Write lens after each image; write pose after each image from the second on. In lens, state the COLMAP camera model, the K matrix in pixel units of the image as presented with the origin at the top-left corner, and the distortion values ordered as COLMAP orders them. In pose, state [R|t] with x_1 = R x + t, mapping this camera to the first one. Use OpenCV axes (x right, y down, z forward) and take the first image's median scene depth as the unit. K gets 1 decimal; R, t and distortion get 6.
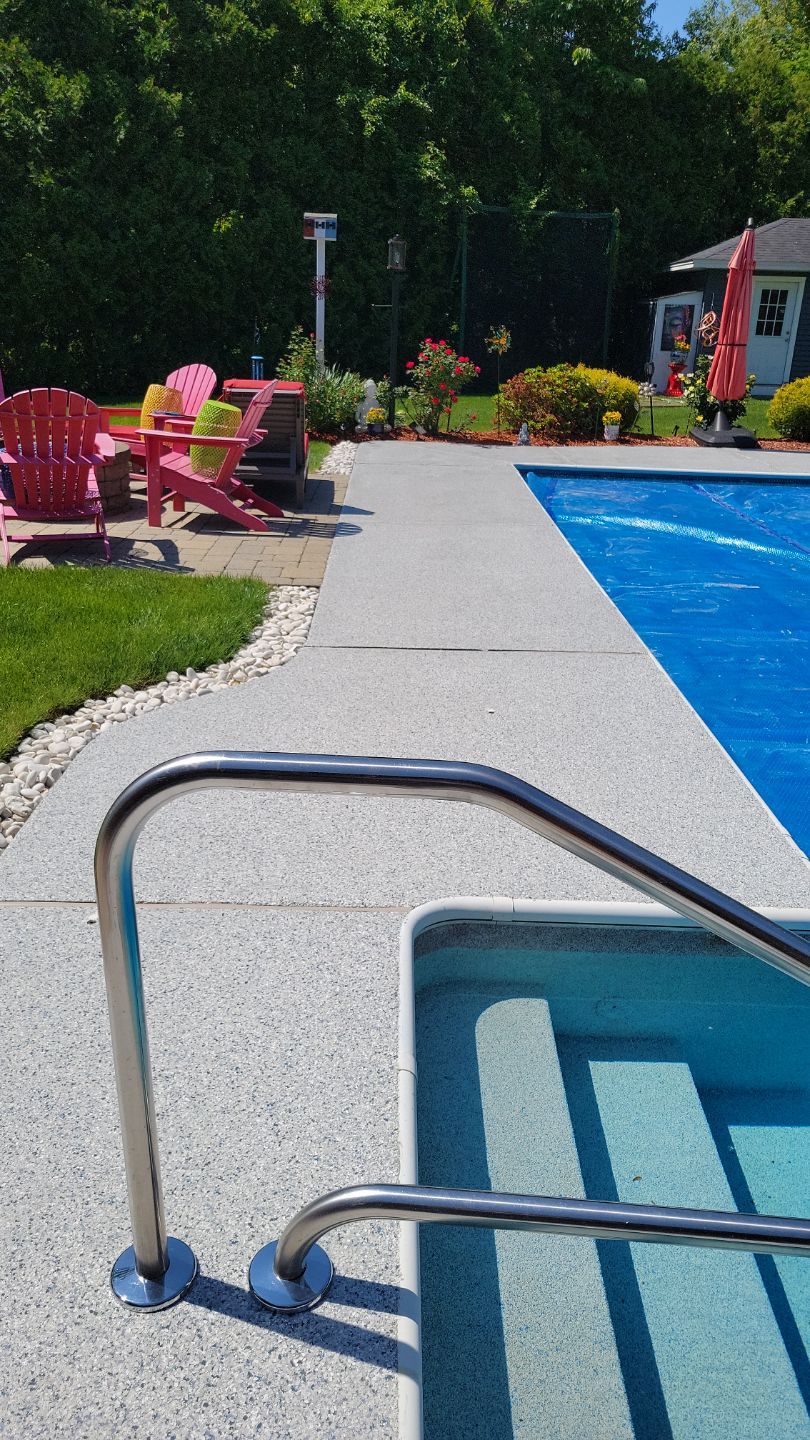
lens RADIAL K [[1067.8, 0, 393.8], [0, 1067.8, 722.7], [0, 0, 1]] dist [0.035119, -0.018932]
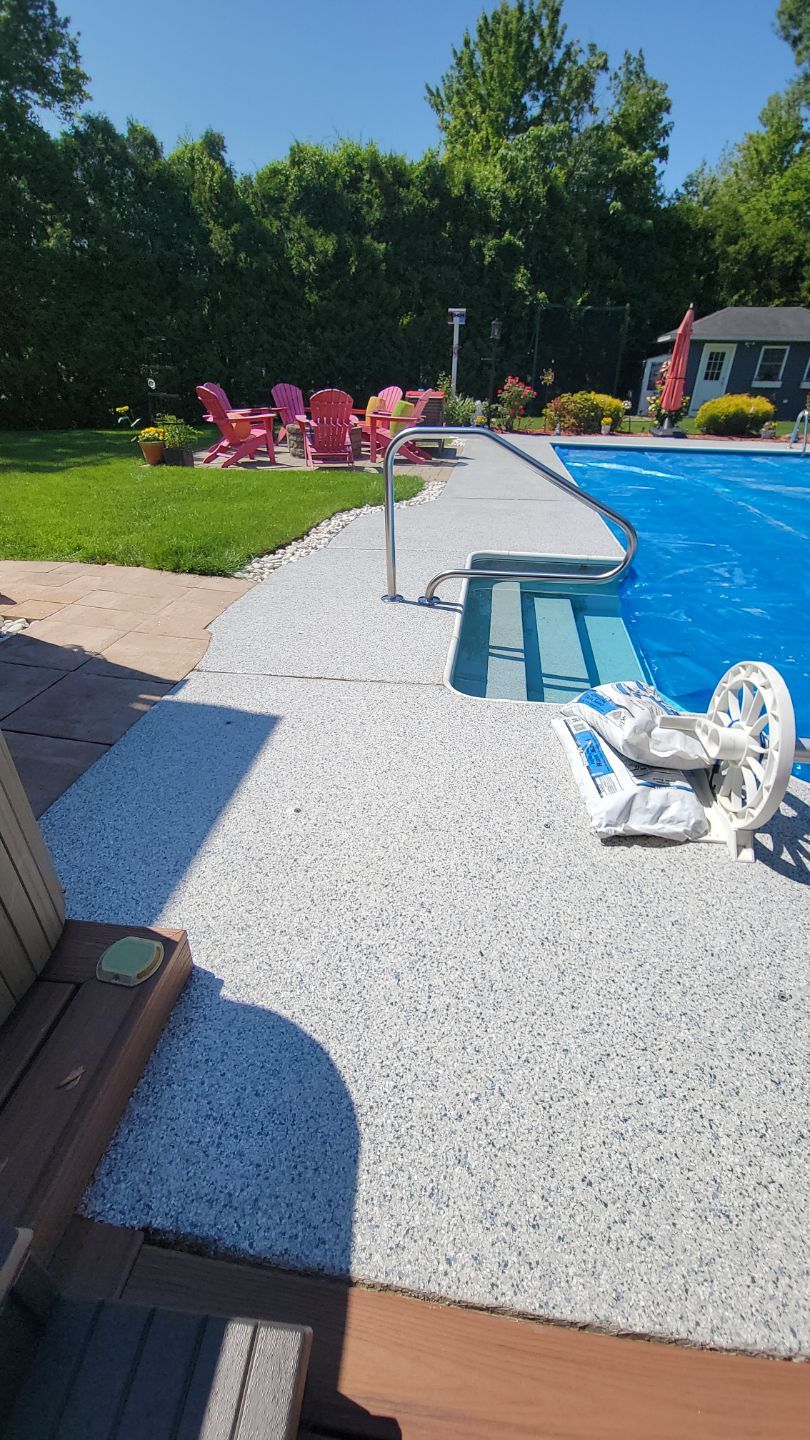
lens RADIAL K [[580.6, 0, 407.7], [0, 580.6, 718.5], [0, 0, 1]] dist [-0.002197, -0.000770]
pose [[0.990546, 0.053169, -0.126456, 0.009422], [-0.031975, 0.985929, 0.164078, 0.053416], [0.133401, -0.158483, 0.978308, -0.092020]]
